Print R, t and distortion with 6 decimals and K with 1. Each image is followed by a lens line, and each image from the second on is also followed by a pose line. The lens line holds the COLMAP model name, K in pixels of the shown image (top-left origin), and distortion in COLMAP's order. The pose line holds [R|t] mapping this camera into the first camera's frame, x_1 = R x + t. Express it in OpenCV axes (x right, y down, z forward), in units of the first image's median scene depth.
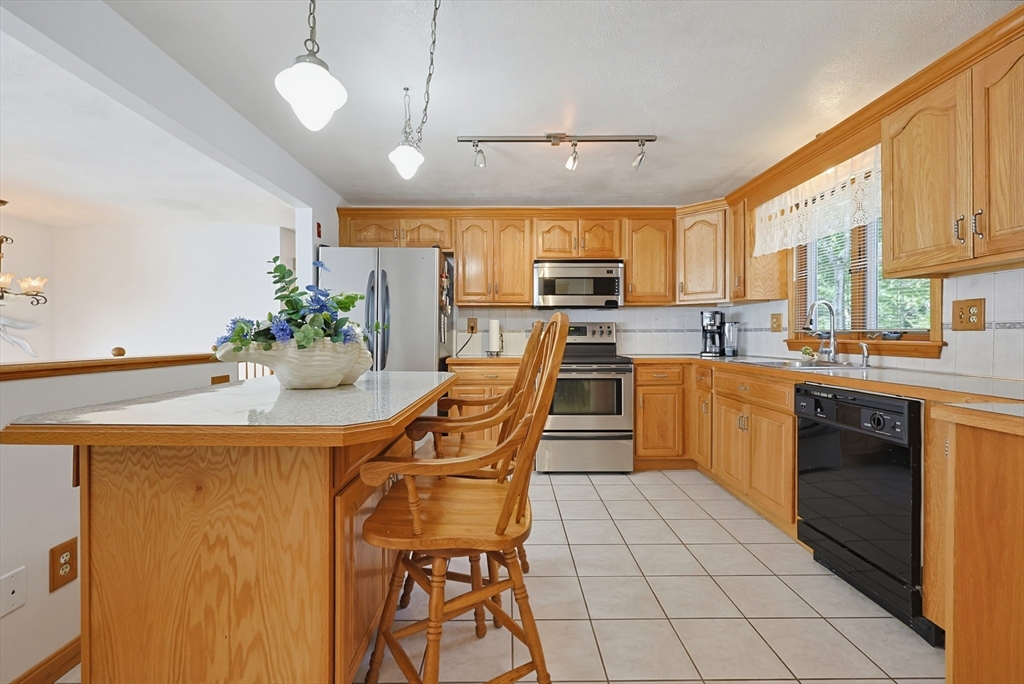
lens RADIAL K [[442.0, 0, 513.1], [0, 442.0, 338.8], [0, 0, 1]] dist [0.000084, 0.000107]
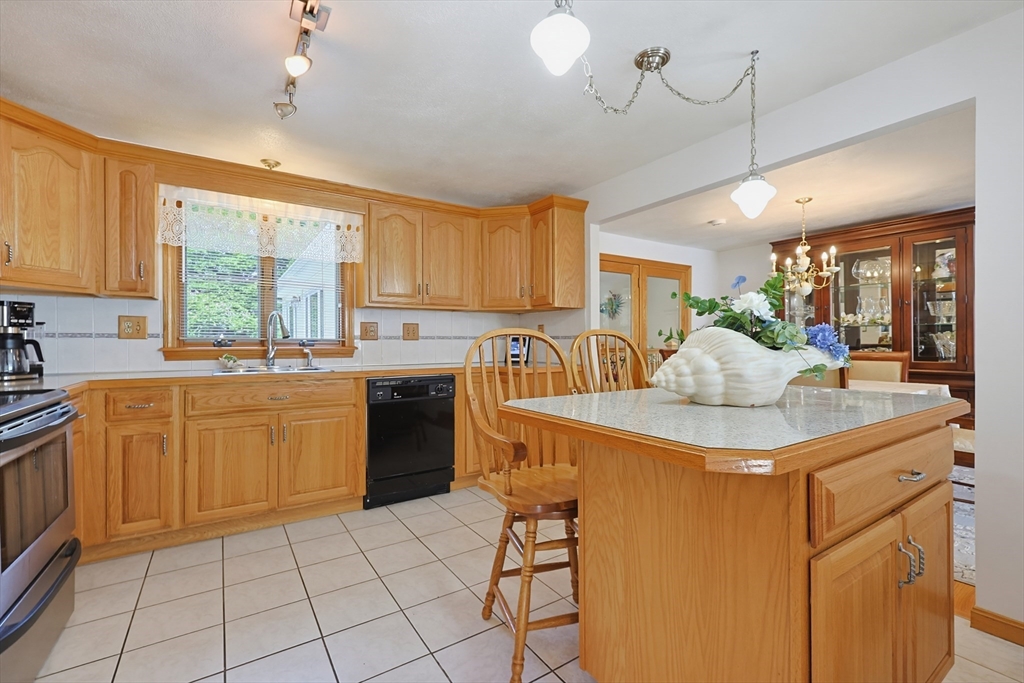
lens RADIAL K [[442.0, 0, 513.1], [0, 442.0, 338.3], [0, 0, 1]] dist [0.000084, 0.000107]
pose [[-0.547152, 0.012580, 0.836939, -0.425111], [0.010785, 0.999910, -0.007979, -0.003084], [-0.836964, 0.004660, -0.547238, 0.840684]]
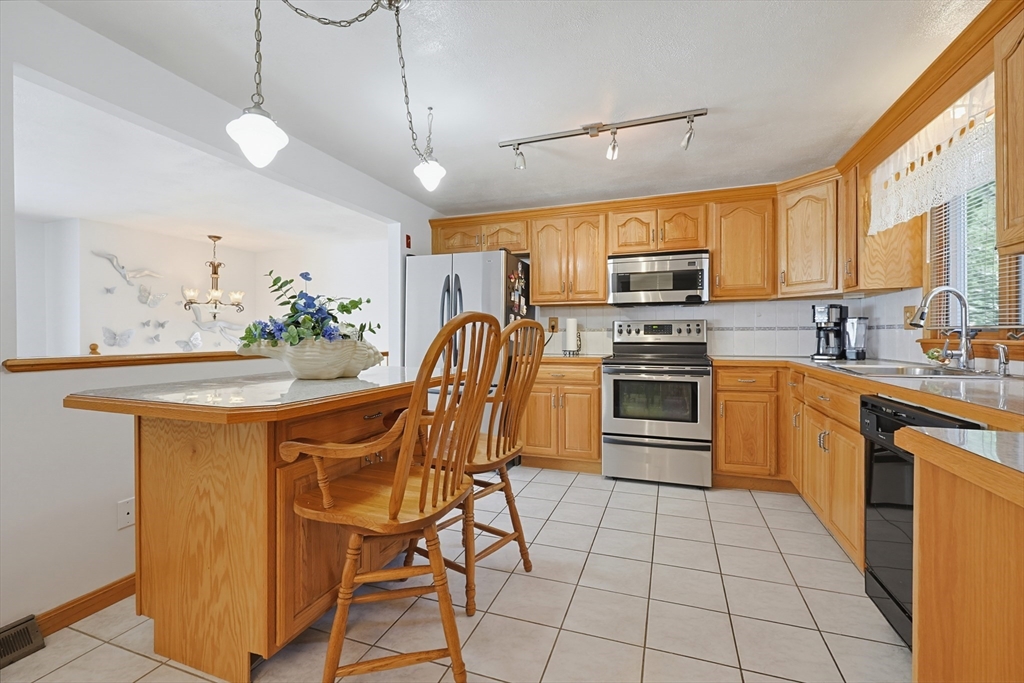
lens RADIAL K [[442.0, 0, 513.1], [0, 442.0, 338.3], [0, 0, 1]] dist [0.000084, 0.000107]
pose [[0.939898, 0.001491, -0.341451, 0.199276], [-0.001097, 0.999998, 0.001347, -0.000095], [0.341453, -0.000891, 0.939899, 0.028023]]
